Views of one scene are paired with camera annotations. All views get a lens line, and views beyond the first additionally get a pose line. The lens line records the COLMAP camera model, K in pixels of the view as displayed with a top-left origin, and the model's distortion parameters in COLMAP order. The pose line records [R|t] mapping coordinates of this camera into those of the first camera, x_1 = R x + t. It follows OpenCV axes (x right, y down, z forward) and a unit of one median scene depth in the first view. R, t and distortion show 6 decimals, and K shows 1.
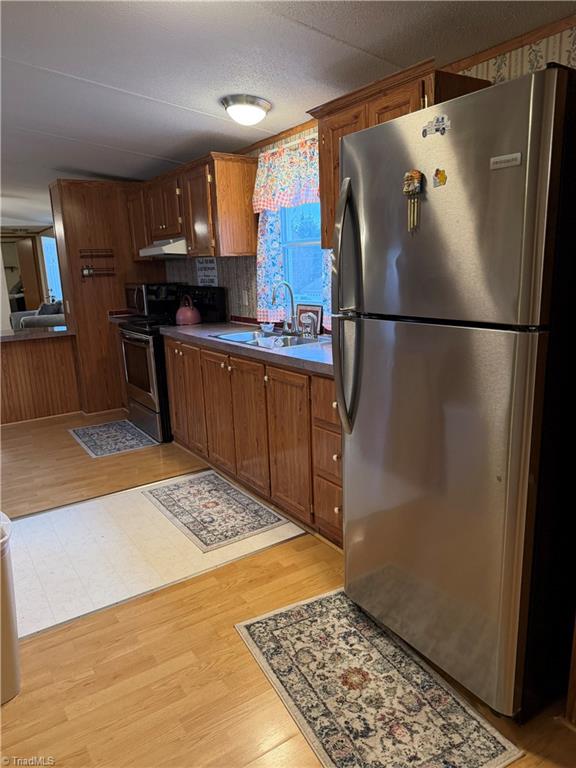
lens RADIAL K [[546.6, 0, 286.1], [0, 546.6, 384.4], [0, 0, 1]] dist [0.062427, -0.072989]
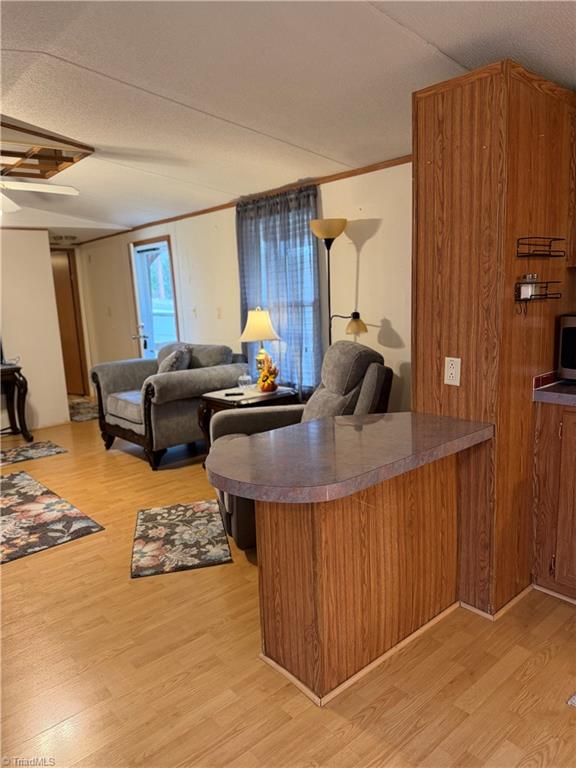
lens RADIAL K [[546.6, 0, 271.5], [0, 546.6, 381.7], [0, 0, 1]] dist [0.062427, -0.072989]
pose [[0.993487, -0.026122, 0.110912, -0.693351], [0.032014, 0.998151, -0.051675, -0.135607], [-0.109357, 0.054889, 0.992486, 0.690776]]
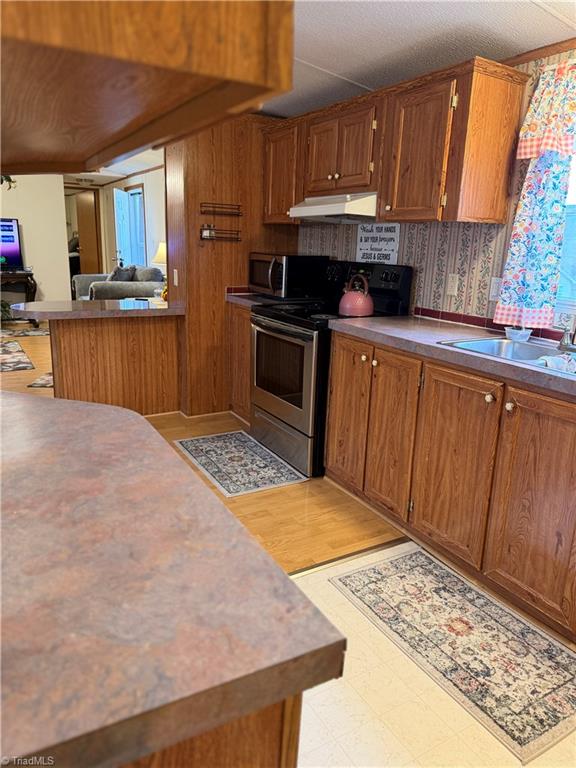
lens RADIAL K [[546.6, 0, 272.6], [0, 546.6, 368.5], [0, 0, 1]] dist [0.062427, -0.072989]
pose [[0.995379, 0.080843, -0.051818, -0.248100], [-0.079905, 0.996603, 0.019934, -0.046315], [0.053253, -0.015701, 0.998458, 0.279420]]
